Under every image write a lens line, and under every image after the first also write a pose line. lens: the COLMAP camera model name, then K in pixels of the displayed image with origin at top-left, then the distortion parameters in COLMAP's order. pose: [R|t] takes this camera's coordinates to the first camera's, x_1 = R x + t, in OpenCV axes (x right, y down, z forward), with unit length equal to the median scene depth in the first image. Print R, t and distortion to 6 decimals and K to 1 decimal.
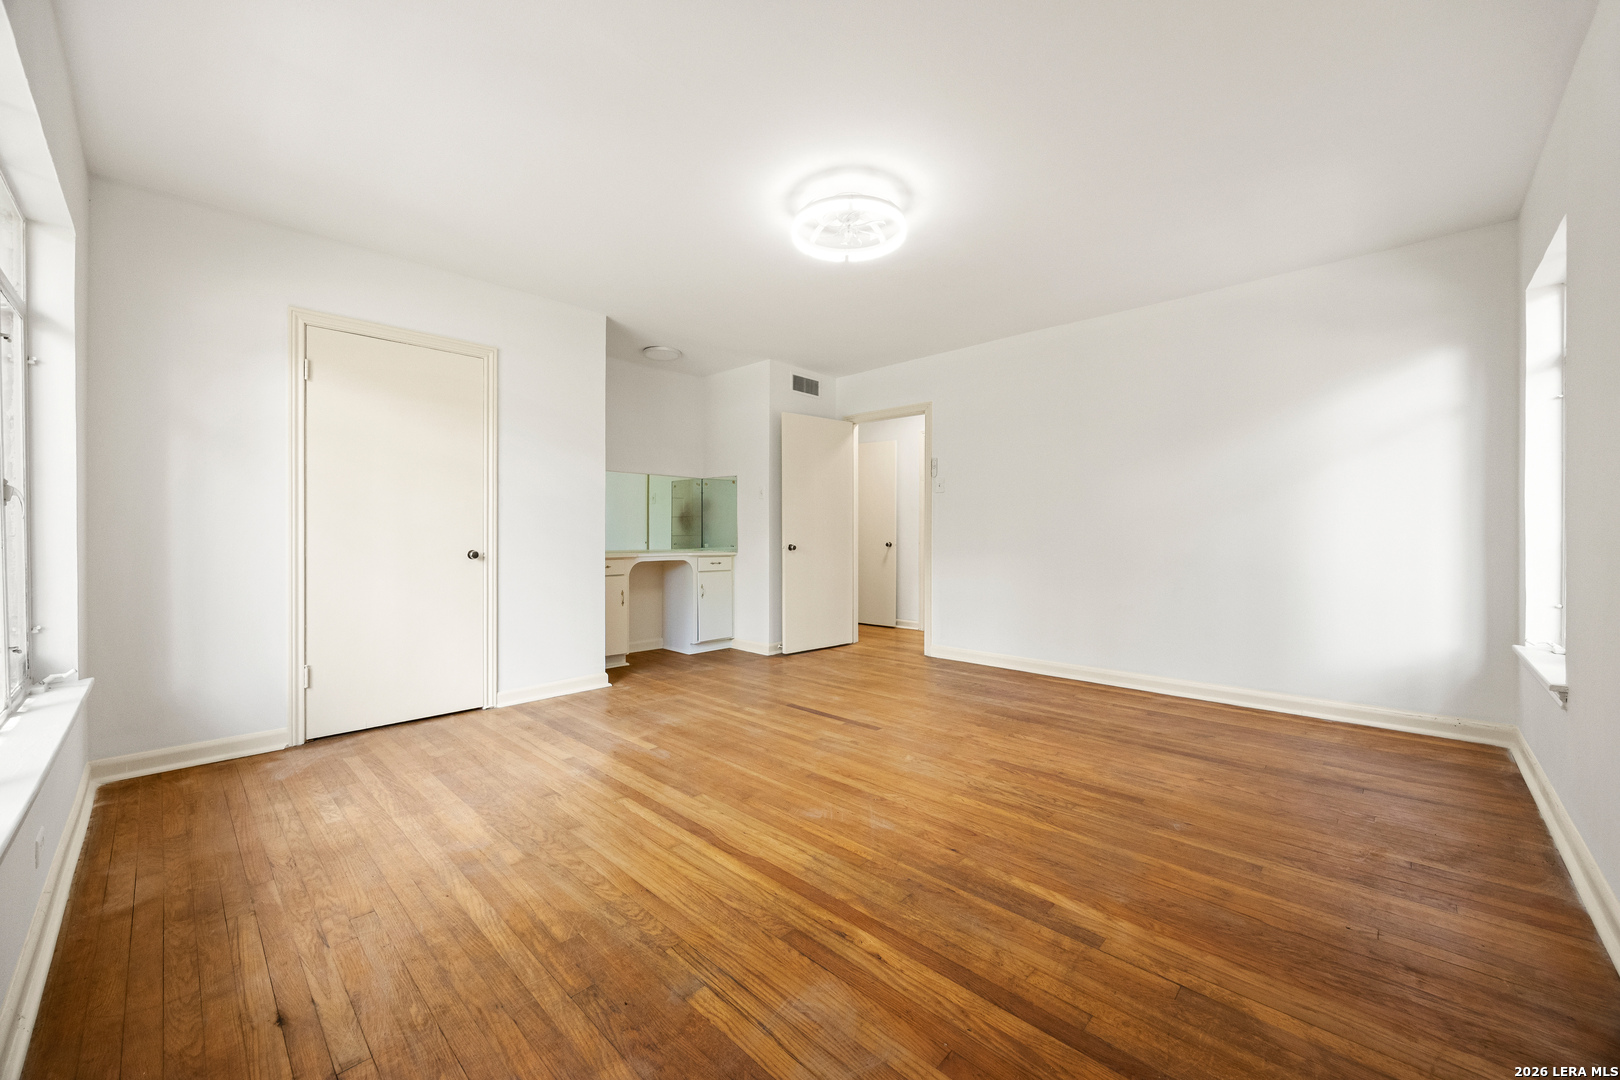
lens RADIAL K [[623.4, 0, 811.6], [0, 623.4, 538.0], [0, 0, 1]] dist [0.002709, -0.000613]
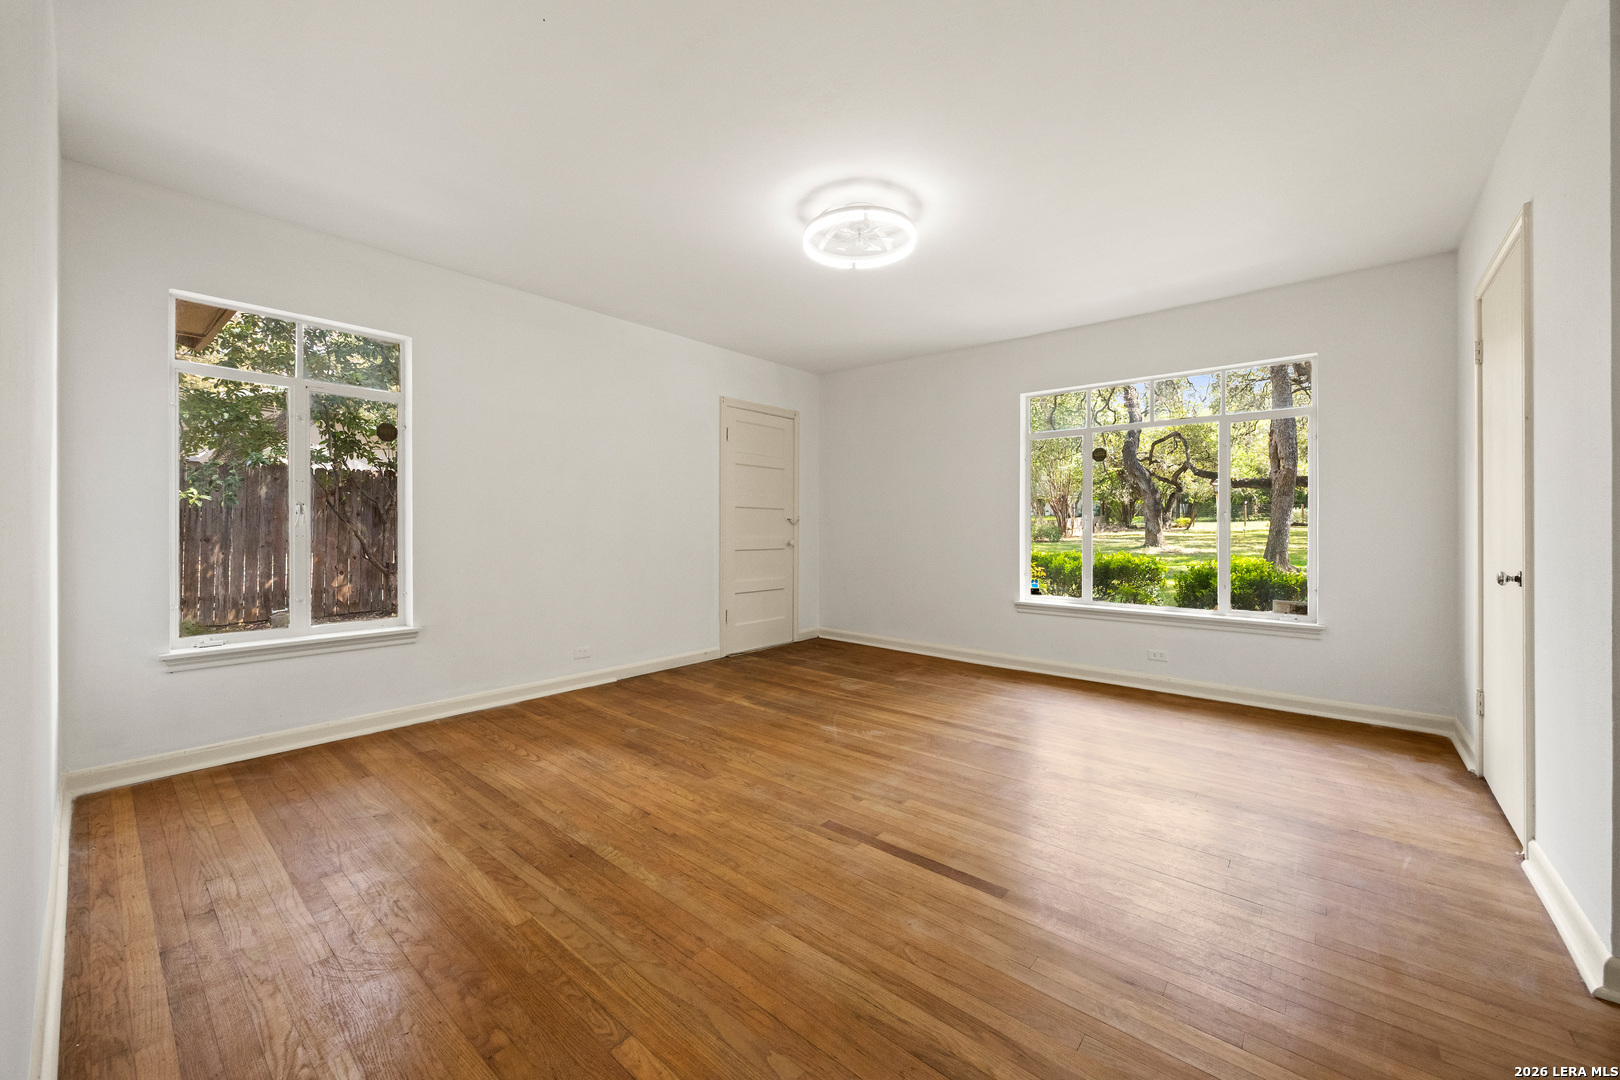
lens RADIAL K [[623.4, 0, 809.5], [0, 623.4, 530.6], [0, 0, 1]] dist [0.002709, -0.000613]
pose [[-0.998477, 0.000135, -0.055163, 0.206915], [-0.000621, 0.999906, 0.013684, -0.034380], [0.055159, 0.013698, -0.998384, 2.133743]]
